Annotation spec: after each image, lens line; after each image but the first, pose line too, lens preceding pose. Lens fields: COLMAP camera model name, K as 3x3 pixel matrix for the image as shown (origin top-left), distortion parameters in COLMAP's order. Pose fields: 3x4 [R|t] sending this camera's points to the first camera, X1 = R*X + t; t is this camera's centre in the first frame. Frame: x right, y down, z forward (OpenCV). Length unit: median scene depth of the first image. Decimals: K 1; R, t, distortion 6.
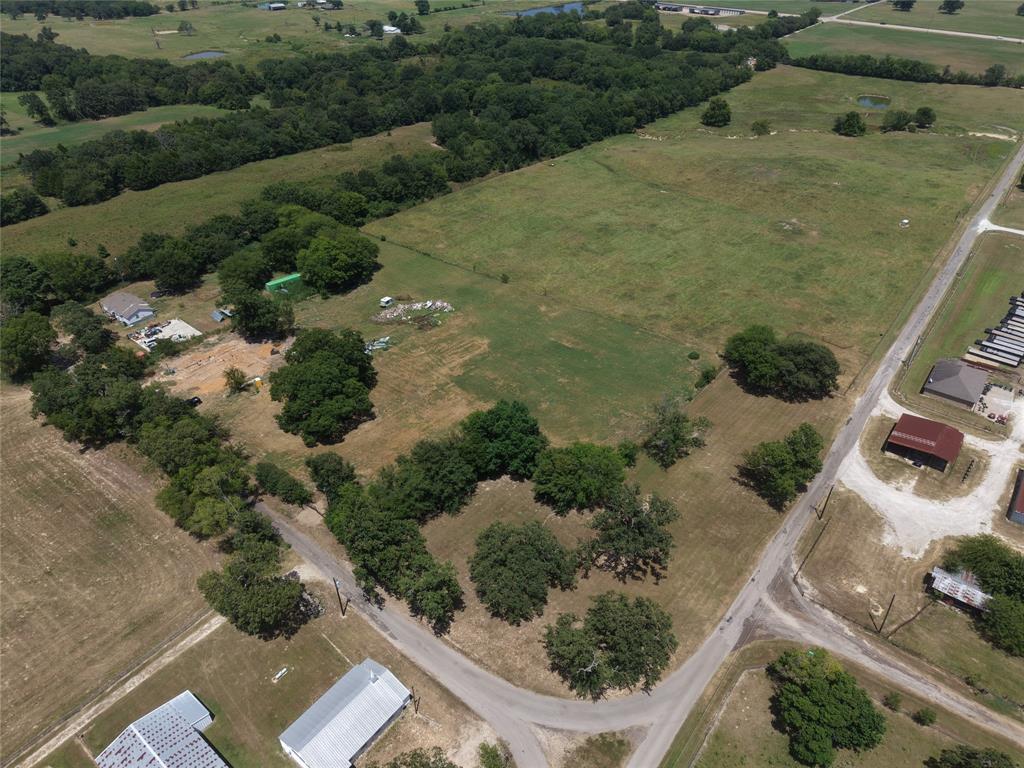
lens RADIAL K [[682.9, 0, 512.2], [0, 682.9, 384.8], [0, 0, 1]] dist [0.033714, -0.026858]
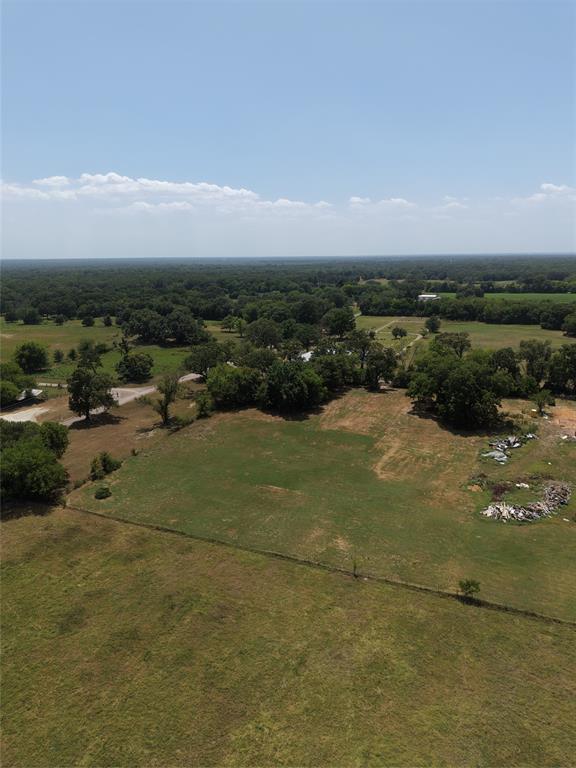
lens RADIAL K [[512.2, 0, 287.5], [0, 512.2, 390.8], [0, 0, 1]] dist [0.033714, -0.026858]
pose [[-0.967016, 0.080417, -0.241689, 0.138905], [-0.130402, 0.658786, 0.740943, -0.385641], [0.218806, 0.748021, -0.626570, 0.918308]]
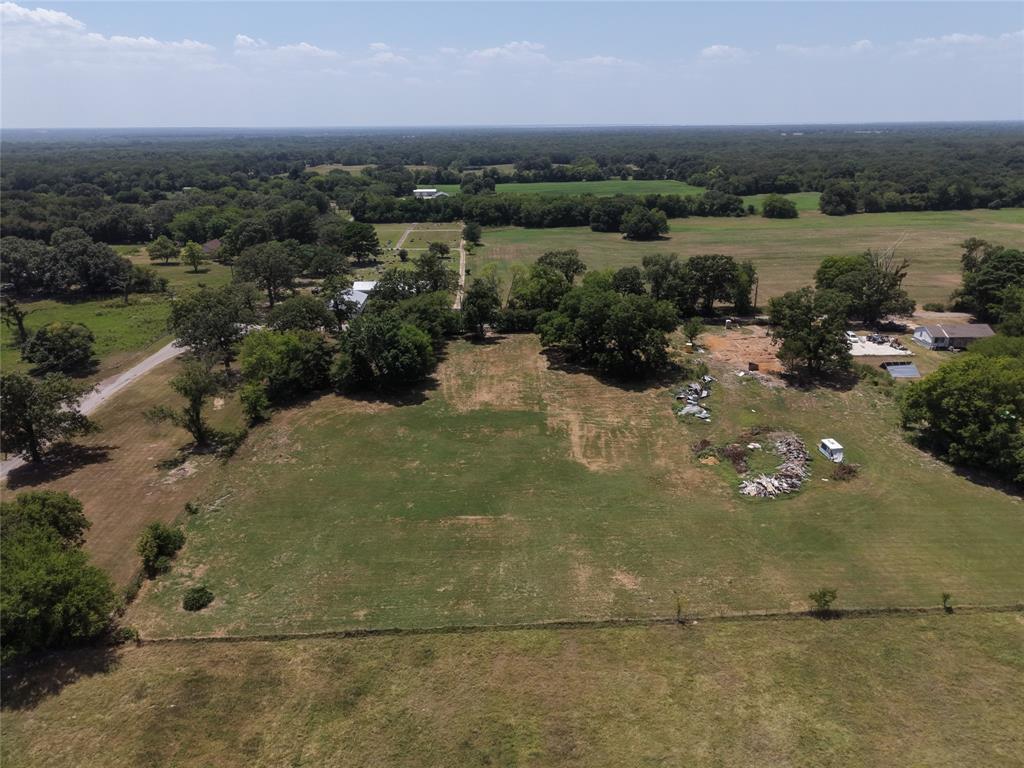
lens RADIAL K [[682.9, 0, 512.0], [0, 682.9, 389.4], [0, 0, 1]] dist [0.033714, -0.026858]
pose [[-0.758333, 0.246363, -0.603519, 0.239973], [-0.358700, 0.615354, 0.701907, -0.340223], [0.544302, 0.748762, -0.378273, 0.820638]]
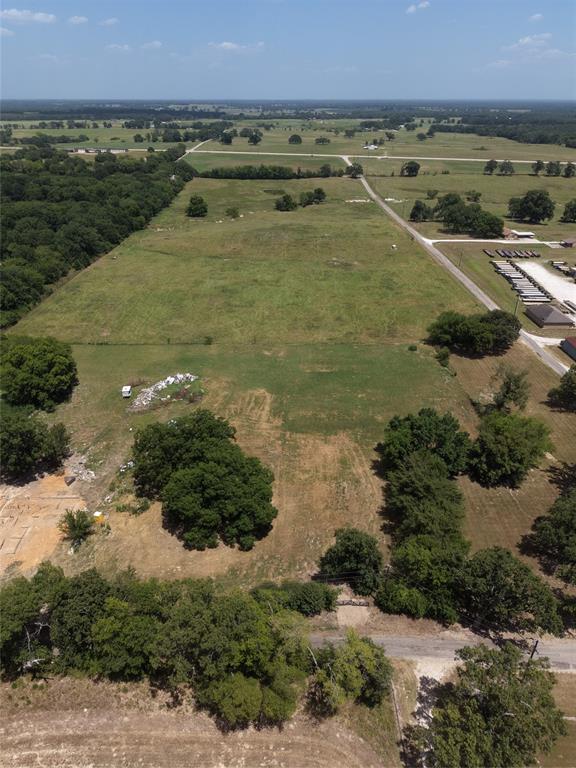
lens RADIAL K [[512.2, 0, 289.7], [0, 512.2, 385.6], [0, 0, 1]] dist [0.033714, -0.026858]
pose [[0.779137, -0.299450, 0.550704, -0.311760], [0.349759, 0.936727, 0.014513, -0.049606], [-0.520205, 0.181306, 0.834575, 0.244688]]
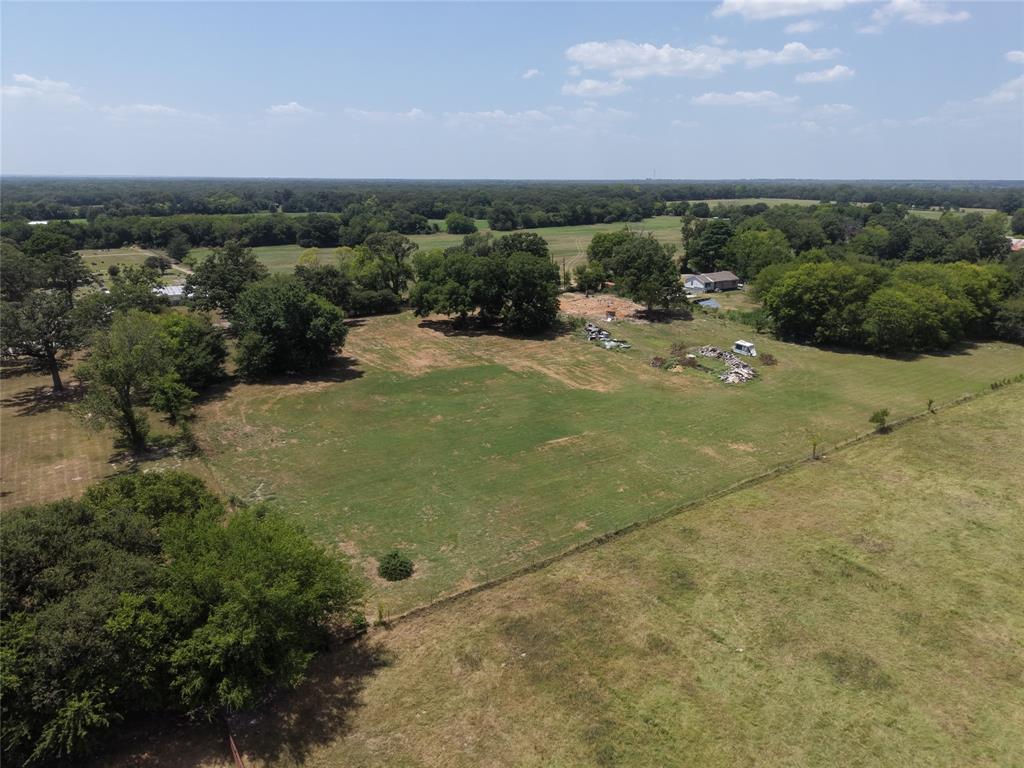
lens RADIAL K [[682.9, 0, 511.4], [0, 682.9, 374.9], [0, 0, 1]] dist [0.033714, -0.026858]
pose [[-0.285211, 0.265877, -0.920849, 0.366341], [-0.548072, 0.742940, 0.384262, -0.182980], [0.786303, 0.614287, -0.066175, 0.708520]]
